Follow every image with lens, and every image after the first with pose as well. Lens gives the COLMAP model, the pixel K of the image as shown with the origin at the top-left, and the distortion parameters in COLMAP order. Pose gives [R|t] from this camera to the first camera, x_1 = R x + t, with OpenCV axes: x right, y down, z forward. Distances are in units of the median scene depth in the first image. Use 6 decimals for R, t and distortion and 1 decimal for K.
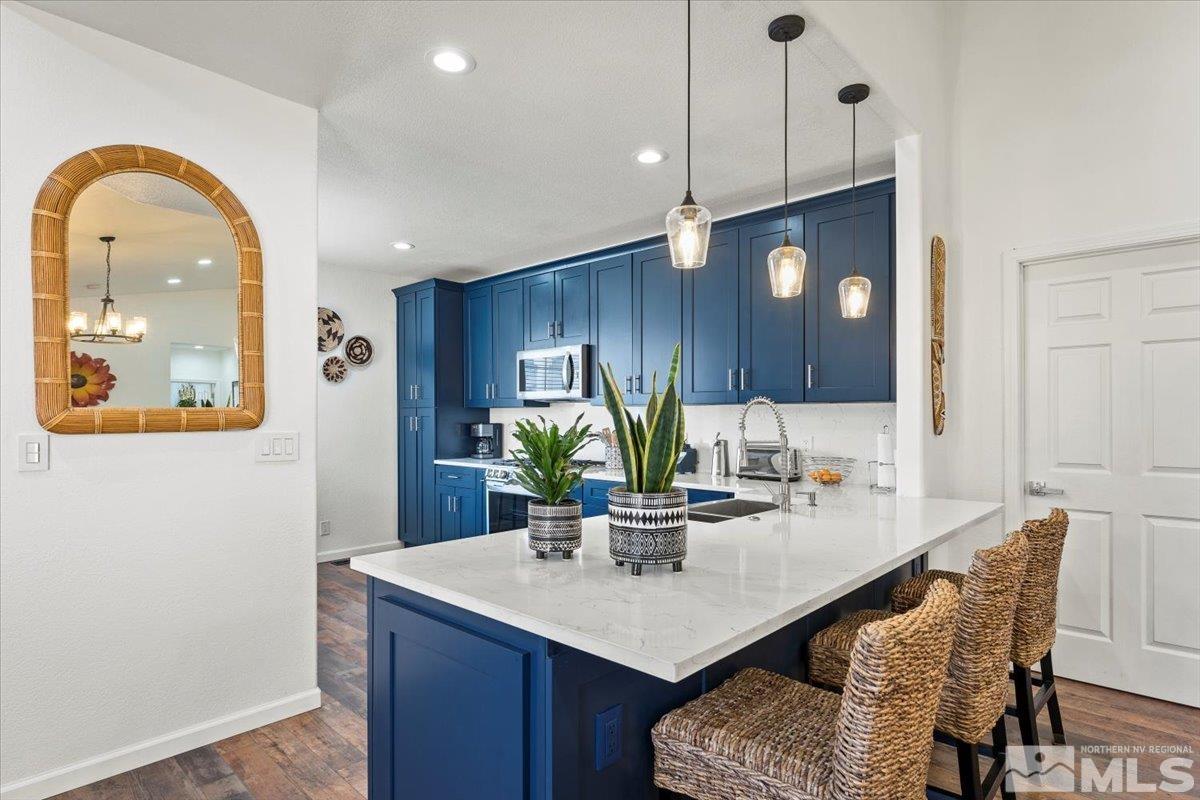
lens RADIAL K [[613.2, 0, 582.0], [0, 613.2, 413.9], [0, 0, 1]] dist [-0.003878, -0.000817]
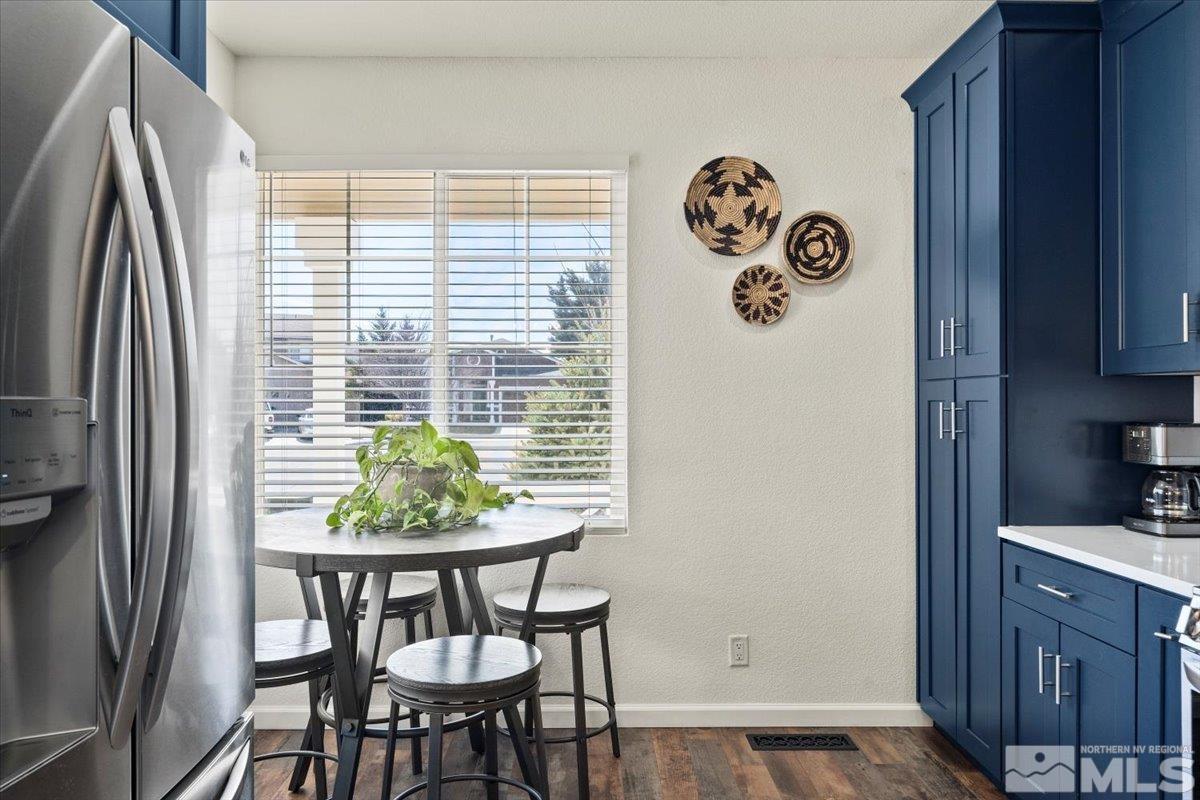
lens RADIAL K [[781.2, 0, 595.1], [0, 781.2, 405.9], [0, 0, 1]] dist [-0.022600, -0.001013]
pose [[0.697368, 0.004032, -0.716702, -0.083101], [0.000216, 0.999983, 0.005836, 0.003920], [0.716713, -0.004225, 0.697355, 0.514441]]
